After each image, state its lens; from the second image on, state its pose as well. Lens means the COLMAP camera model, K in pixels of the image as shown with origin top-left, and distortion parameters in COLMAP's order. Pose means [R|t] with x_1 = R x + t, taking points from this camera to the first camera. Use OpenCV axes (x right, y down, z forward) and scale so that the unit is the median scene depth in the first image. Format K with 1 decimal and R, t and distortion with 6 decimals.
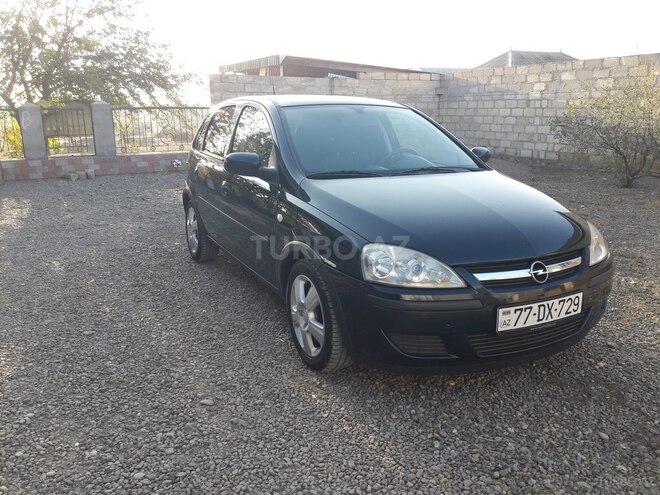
lens RADIAL K [[529.3, 0, 330.0], [0, 529.3, 247.5], [0, 0, 1]] dist [0.083399, -0.186693]
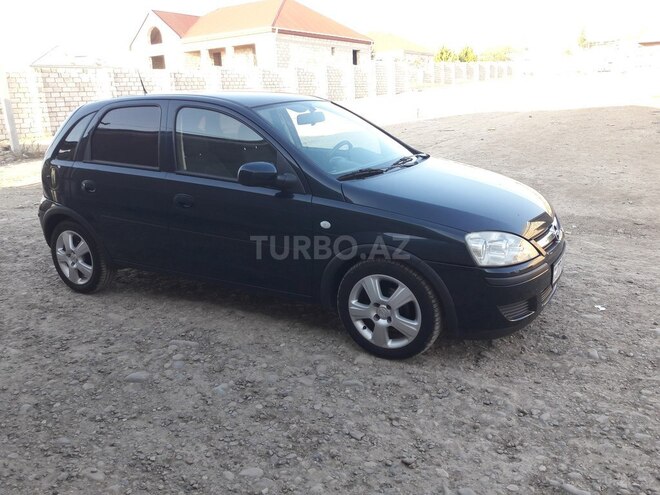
lens RADIAL K [[535.8, 0, 332.4], [0, 535.8, 241.2], [0, 0, 1]] dist [0.019093, -0.054443]
pose [[0.830754, -0.180334, 0.526618, -0.760846], [0.160369, 0.983493, 0.083801, -0.133287], [-0.533038, 0.014835, 0.845961, 0.180070]]
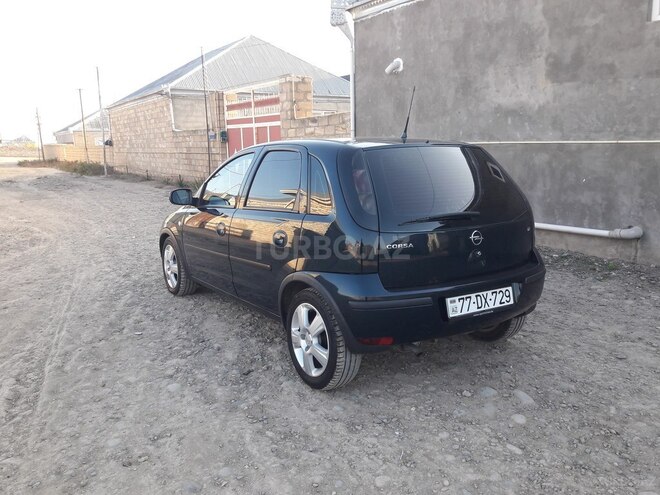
lens RADIAL K [[551.2, 0, 333.0], [0, 551.2, 231.1], [0, 0, 1]] dist [0.007045, -0.001725]
pose [[-0.992681, 0.023620, -0.118436, 0.162890], [-0.020153, 0.934539, 0.355290, -0.877899], [0.119075, 0.355077, -0.927223, 3.577743]]
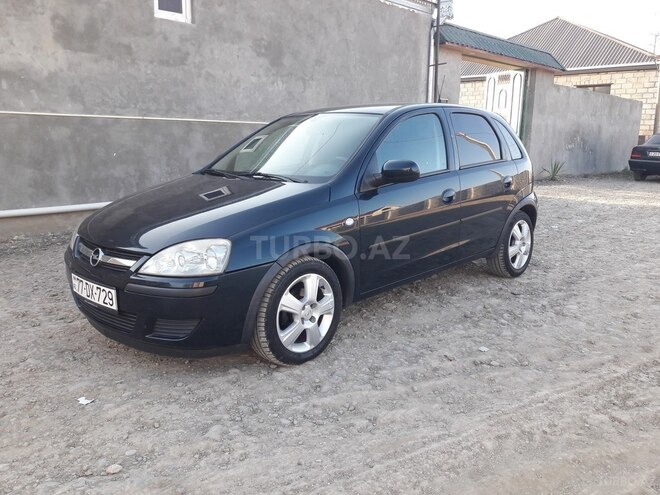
lens RADIAL K [[535.8, 0, 332.4], [0, 535.8, 241.2], [0, 0, 1]] dist [0.019093, -0.054443]
pose [[0.339794, 0.172999, -0.924452, 1.656090], [-0.205456, 0.972850, 0.106538, -0.219732], [0.917784, 0.153733, 0.366112, 1.044806]]
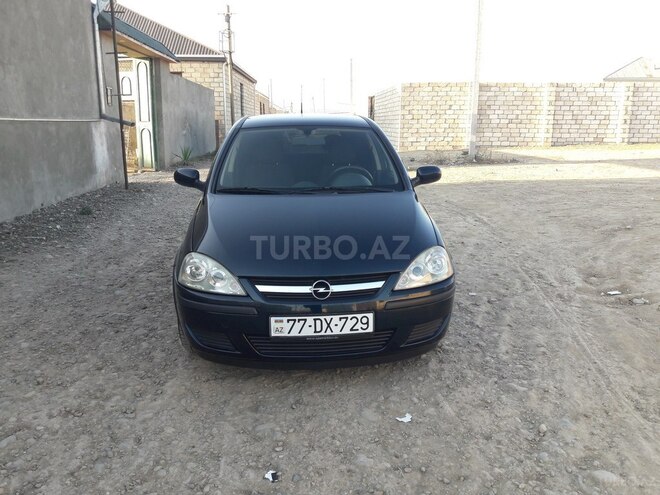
lens RADIAL K [[536.3, 0, 330.6], [0, 536.3, 235.3], [0, 0, 1]] dist [0.048998, -0.098485]
pose [[0.923763, 0.075215, -0.375505, 0.833310], [-0.077490, 0.996952, 0.009063, -0.081205], [0.375042, 0.020725, 0.926776, -0.047970]]
